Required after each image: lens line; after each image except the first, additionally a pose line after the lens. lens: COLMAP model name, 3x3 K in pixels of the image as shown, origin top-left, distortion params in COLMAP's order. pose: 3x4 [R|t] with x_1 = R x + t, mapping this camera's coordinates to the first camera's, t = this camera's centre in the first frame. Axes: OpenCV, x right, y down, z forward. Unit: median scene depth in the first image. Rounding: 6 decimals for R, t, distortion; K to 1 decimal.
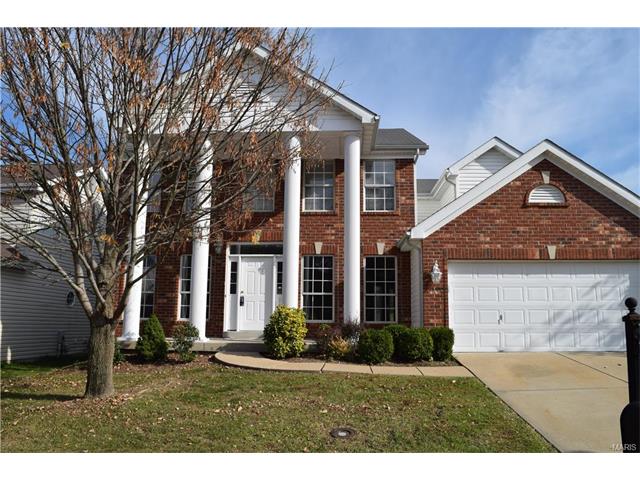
lens RADIAL K [[520.0, 0, 320.0], [0, 520.0, 240.0], [0, 0, 1]] dist [-0.110072, 0.000322]
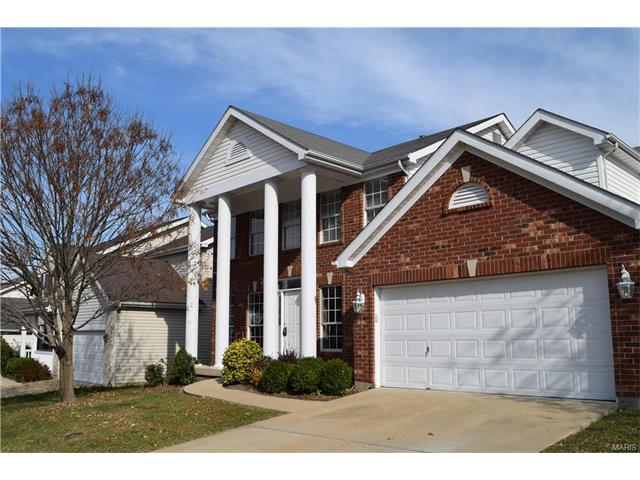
lens RADIAL K [[594.2, 0, 320.0], [0, 594.2, 240.0], [0, 0, 1]] dist [-0.082075, -0.001920]
pose [[0.719006, -0.126949, -0.683311, 0.903133], [0.124345, 0.990810, -0.053237, 0.000366], [0.683790, -0.046688, 0.728184, 0.160178]]
